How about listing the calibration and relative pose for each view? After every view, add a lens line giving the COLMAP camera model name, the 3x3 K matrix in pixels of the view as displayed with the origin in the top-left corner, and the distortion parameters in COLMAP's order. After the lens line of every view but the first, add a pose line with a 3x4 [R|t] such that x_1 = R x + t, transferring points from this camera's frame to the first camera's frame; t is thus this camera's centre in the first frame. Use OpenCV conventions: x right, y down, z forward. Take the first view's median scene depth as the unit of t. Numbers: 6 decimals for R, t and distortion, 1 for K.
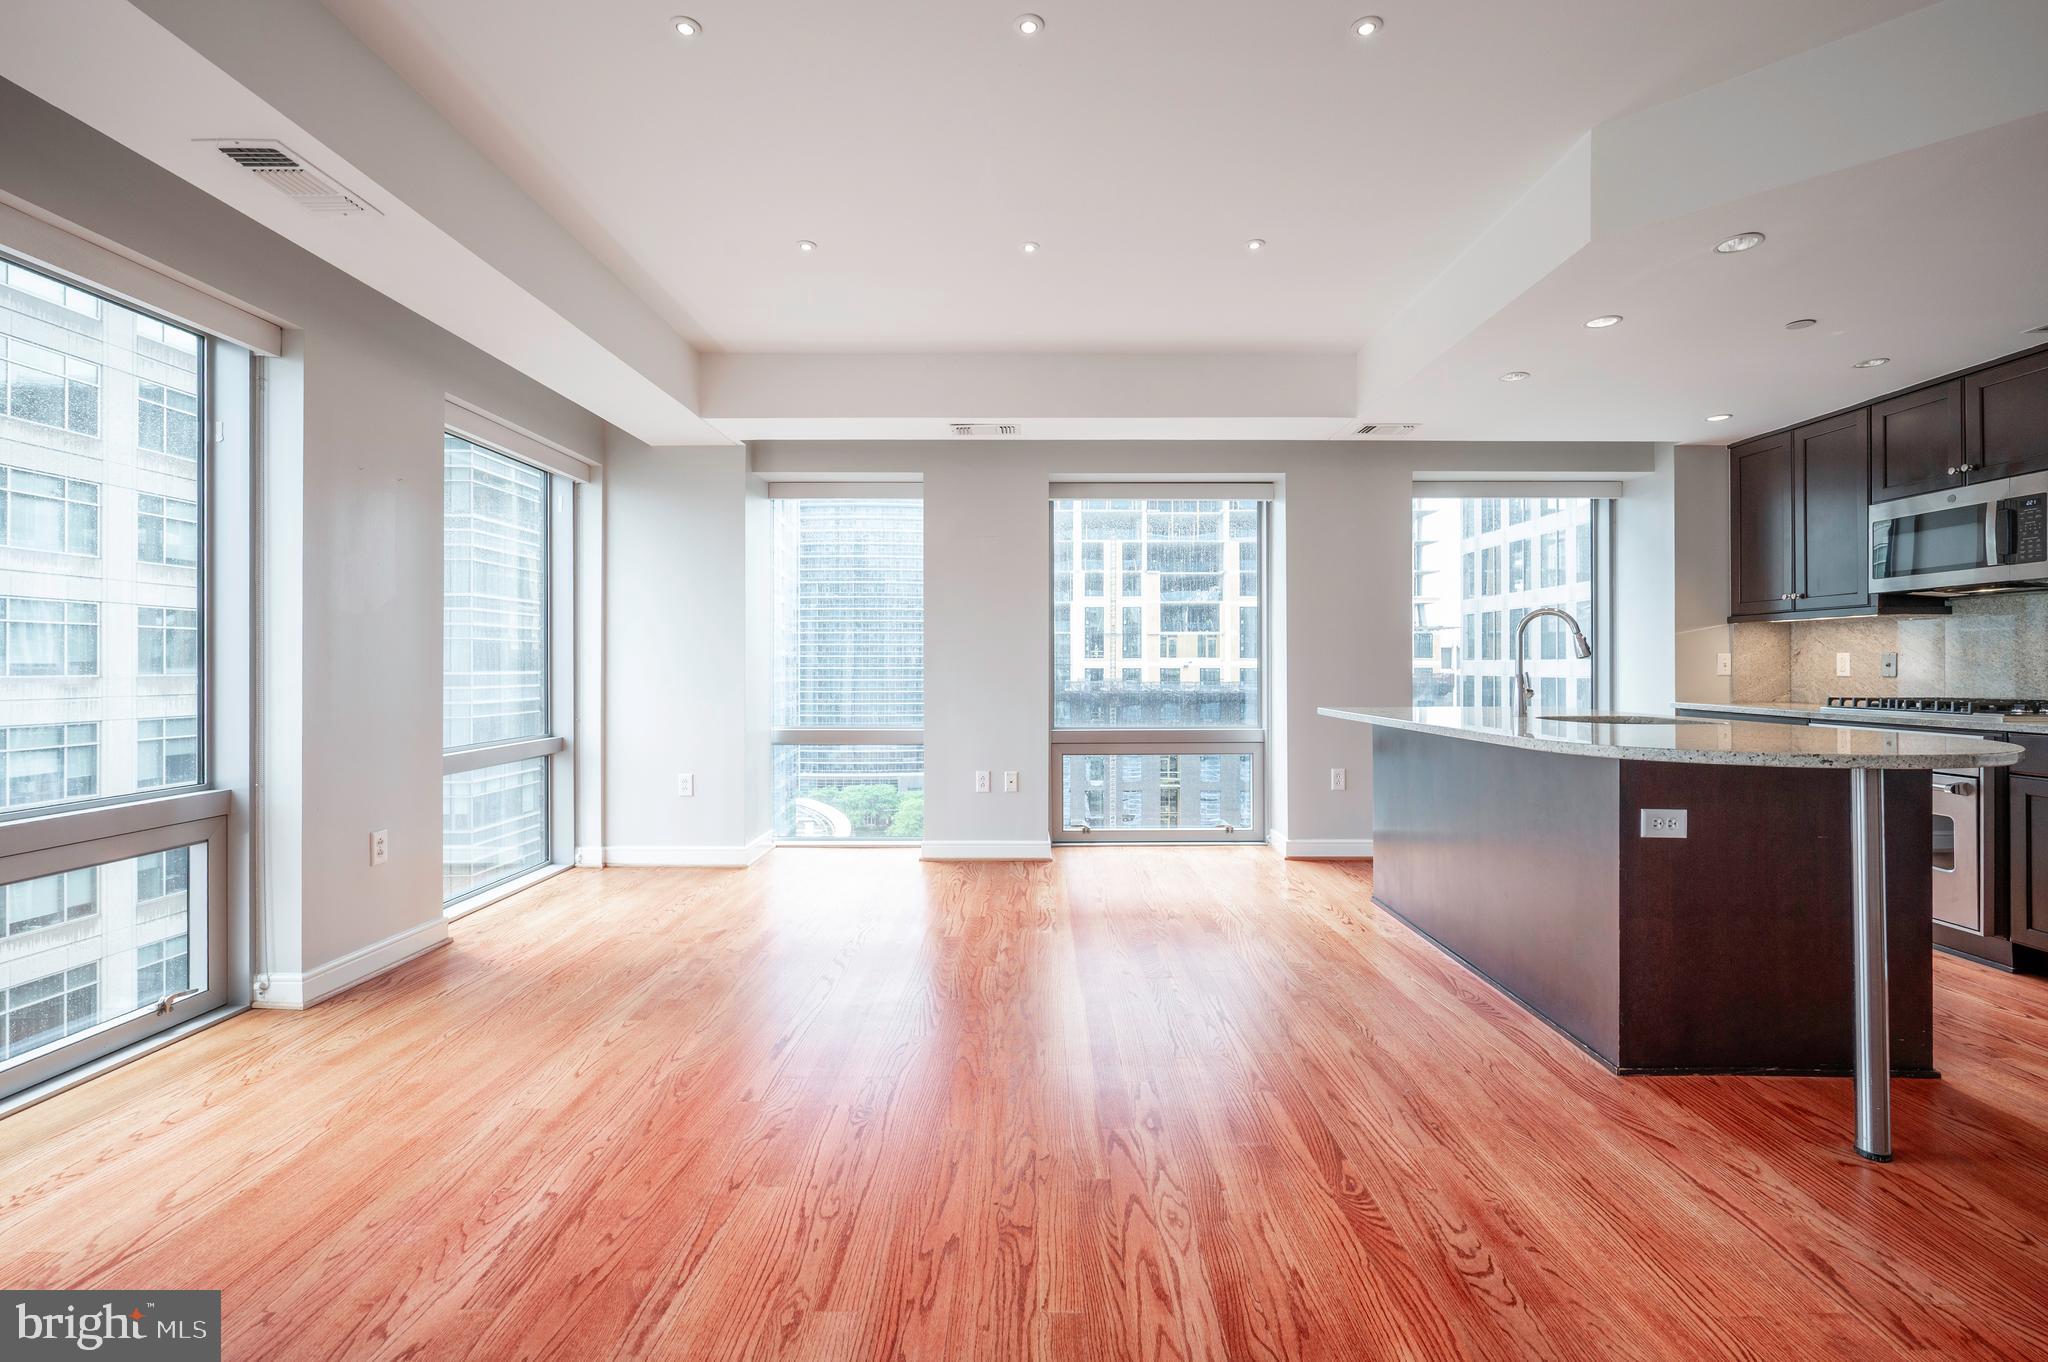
lens RADIAL K [[908.9, 0, 1045.2], [0, 908.9, 664.2], [0, 0, 1]] dist [-0.001801, -0.000101]
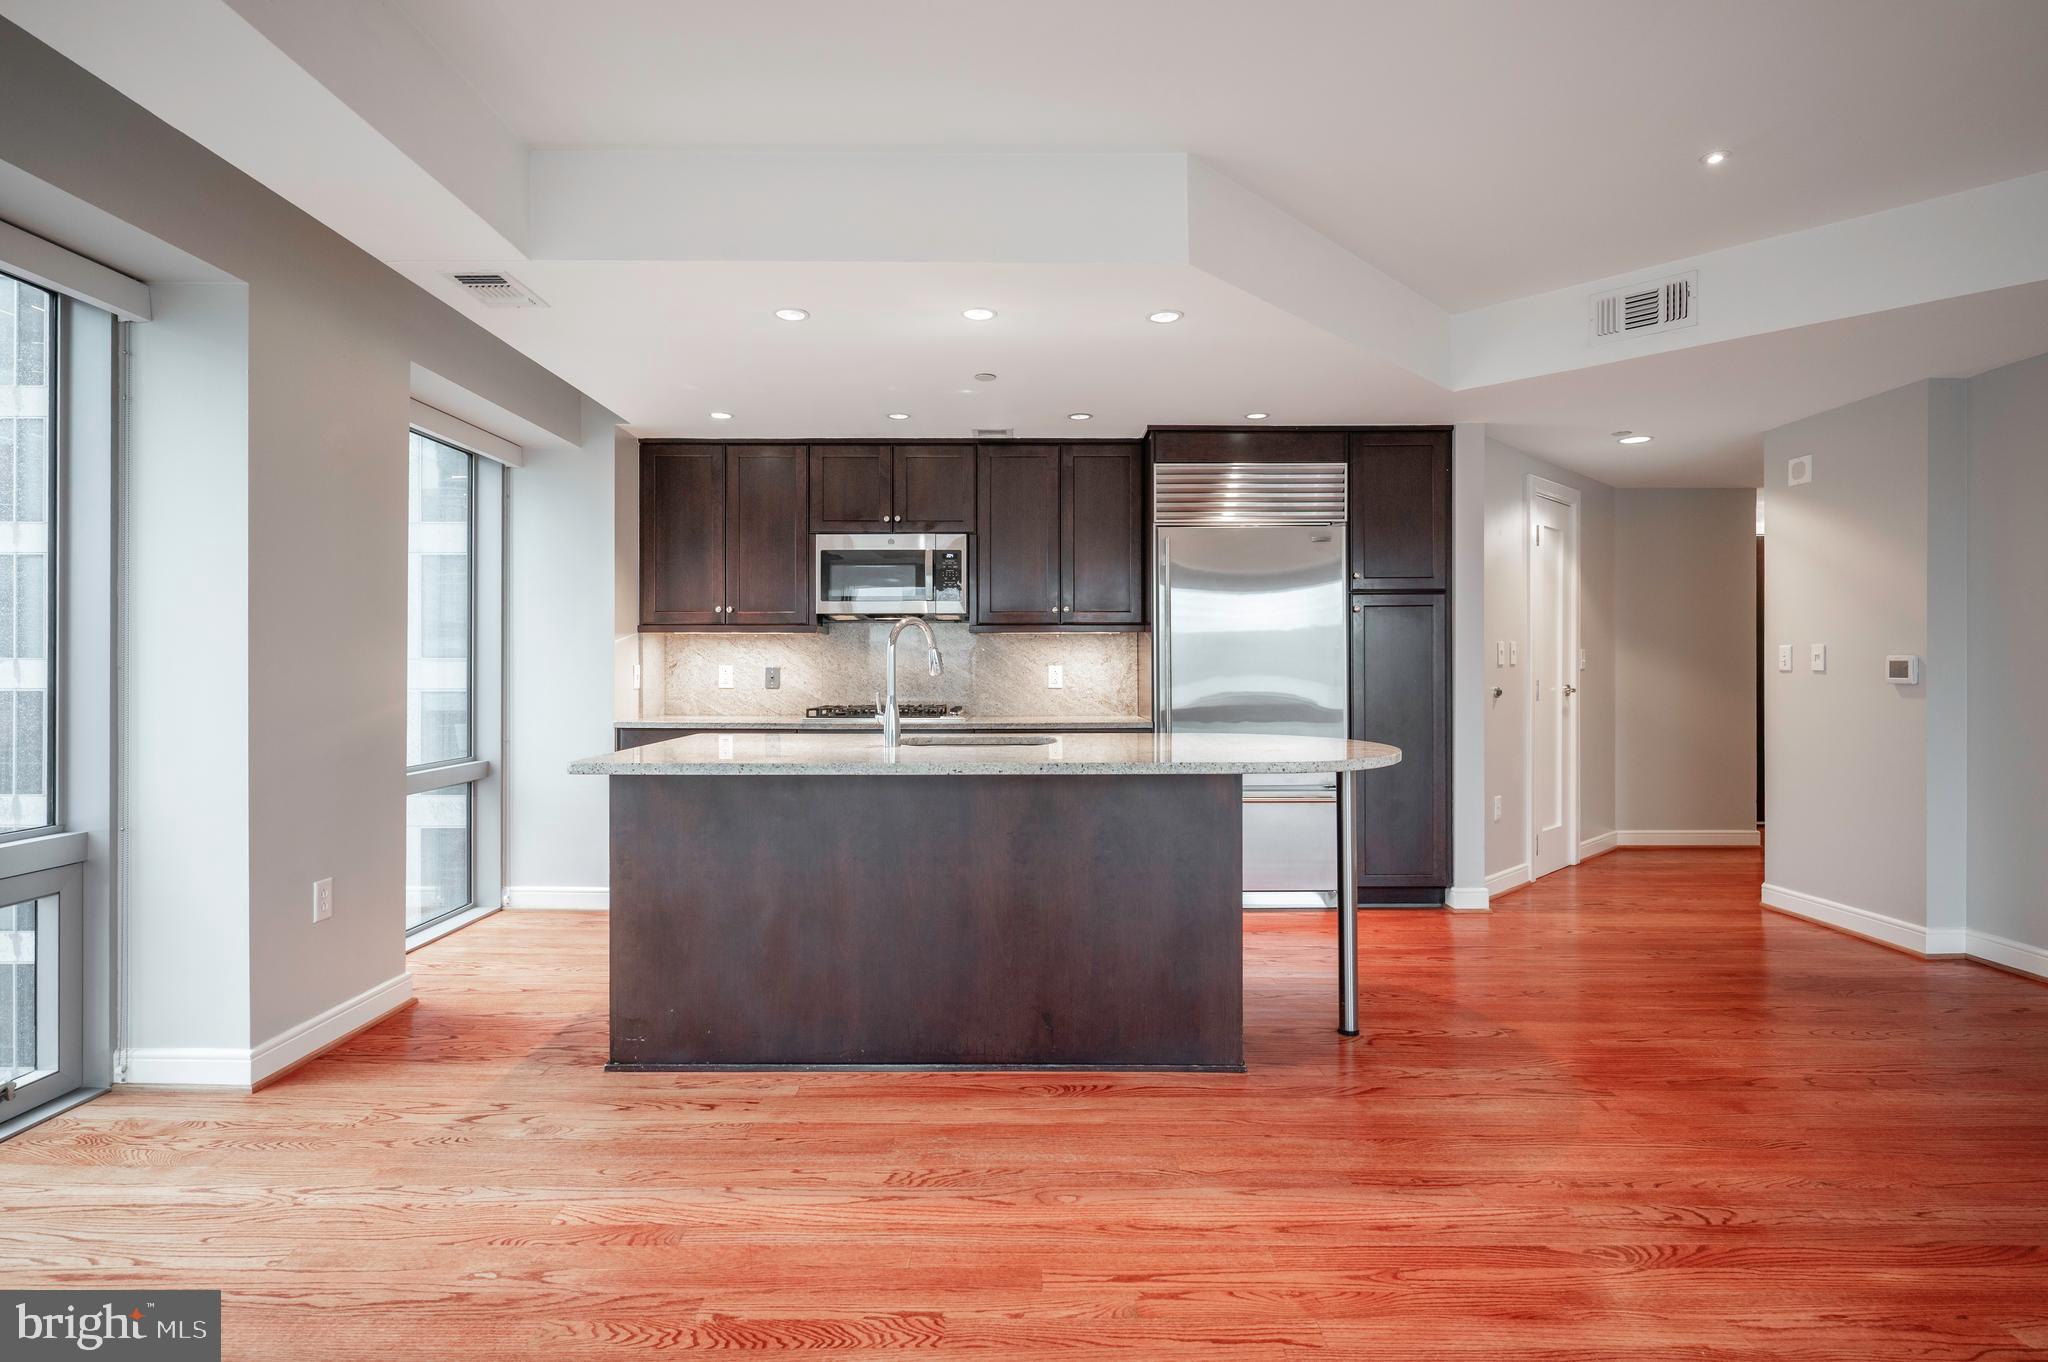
lens RADIAL K [[1010.8, 0, 1027.0], [0, 1010.8, 661.6], [0, 0, 1]] dist [-0.002464, 0.000100]
pose [[0.010681, 0.010029, 0.999893, -0.467888], [-0.002190, 0.999948, -0.010006, -0.010370], [-0.999941, -0.002083, 0.010703, 1.054273]]
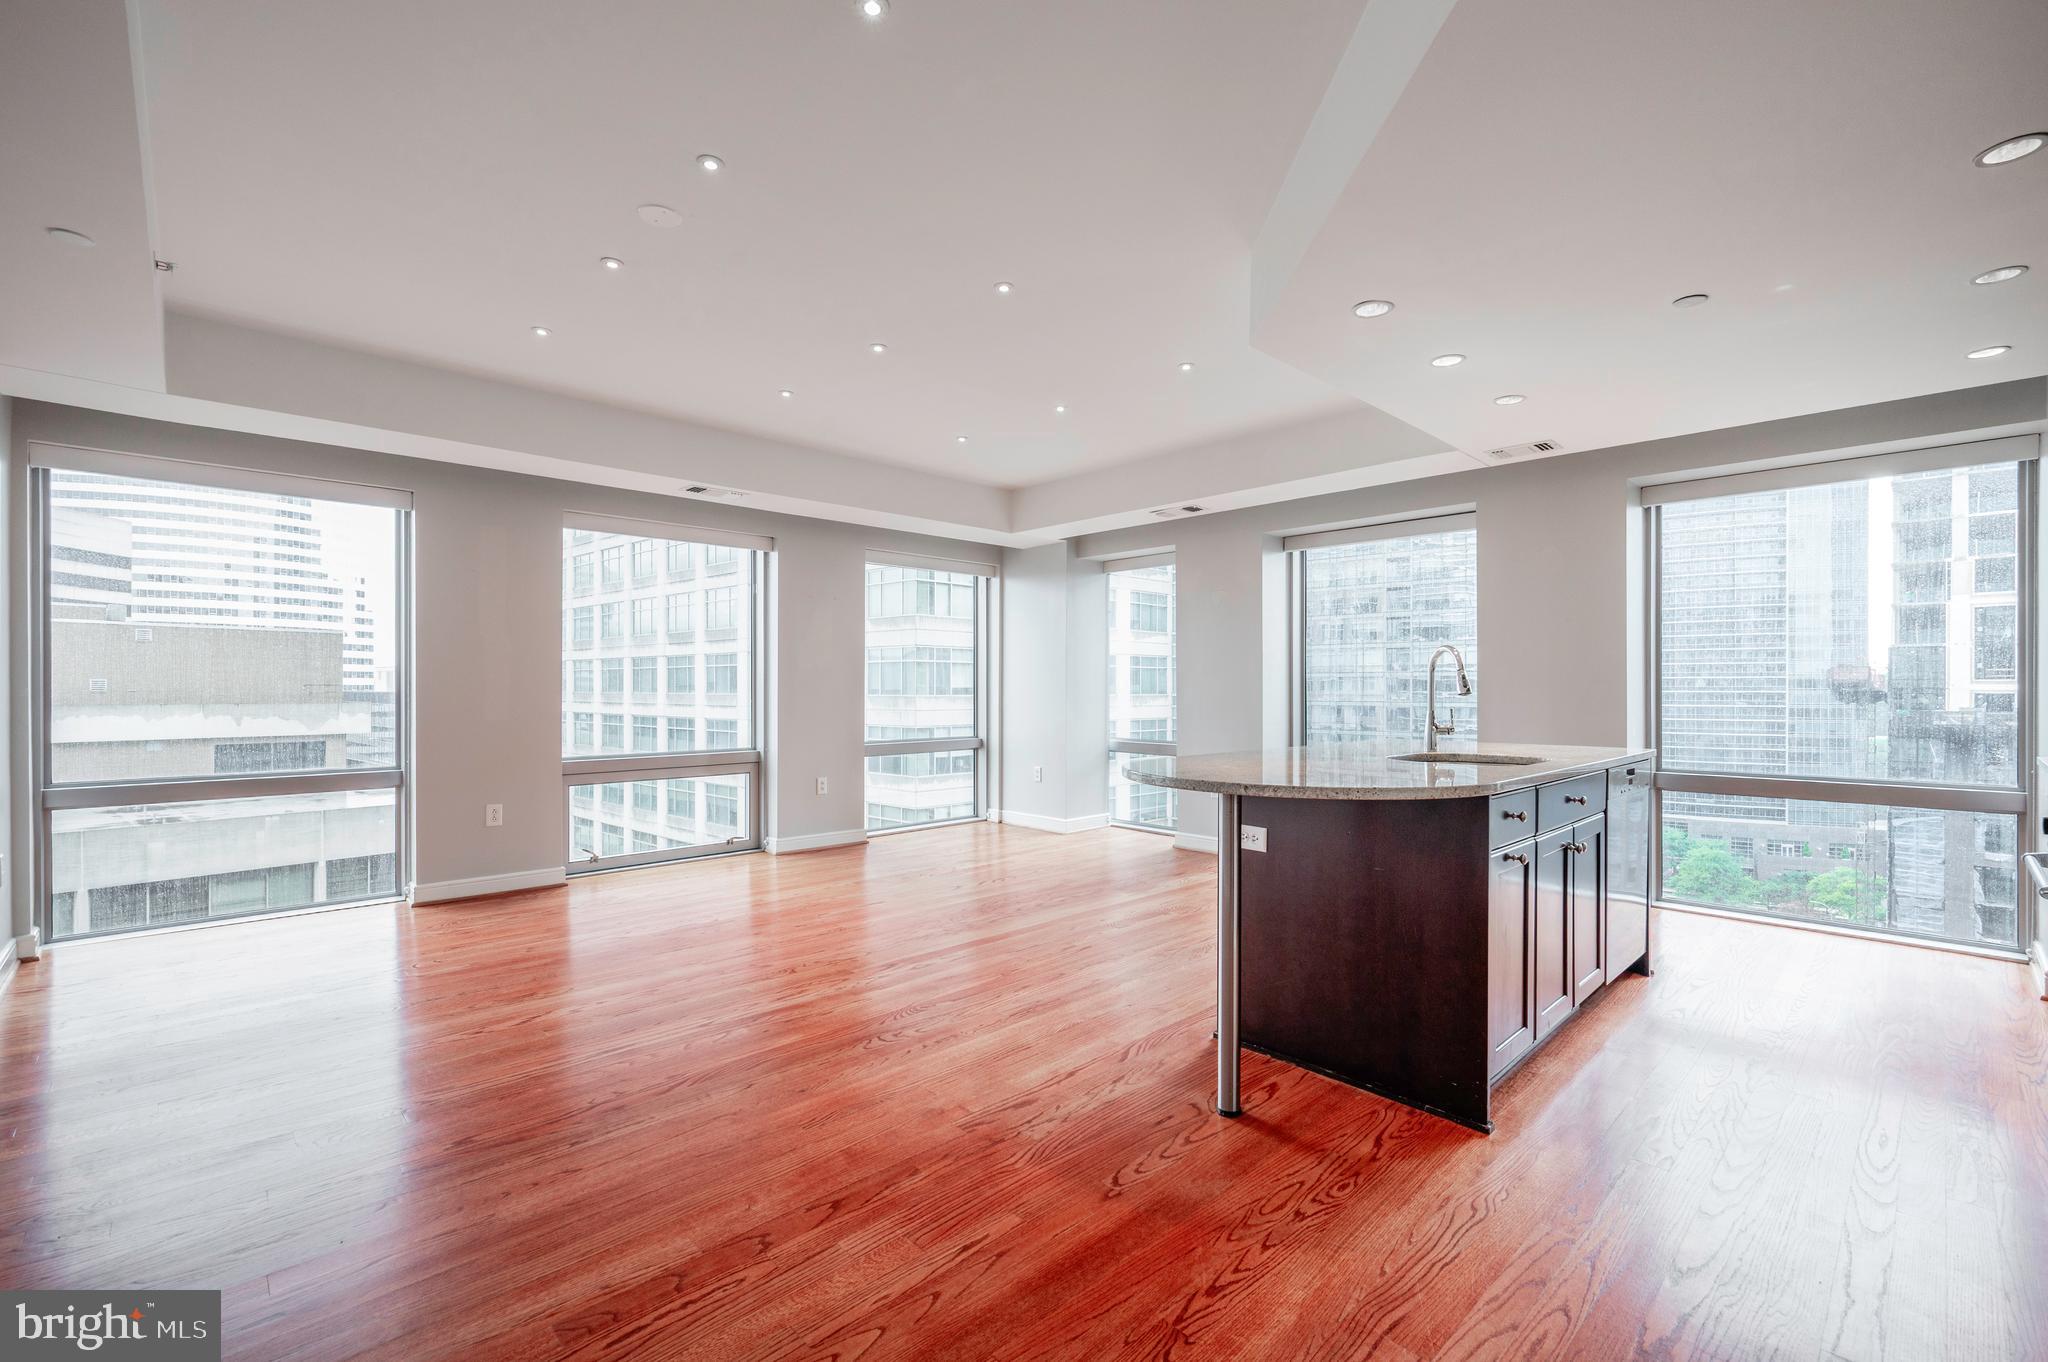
lens RADIAL K [[890.9, 0, 1057.9], [0, 890.9, 688.5], [0, 0, 1]] dist [-0.000714, -0.000076]
pose [[0.701902, 0.003753, -0.712263, 1.137446], [-0.001692, 0.999992, 0.003602, -0.021172], [0.712271, -0.001323, 0.701903, 0.000706]]
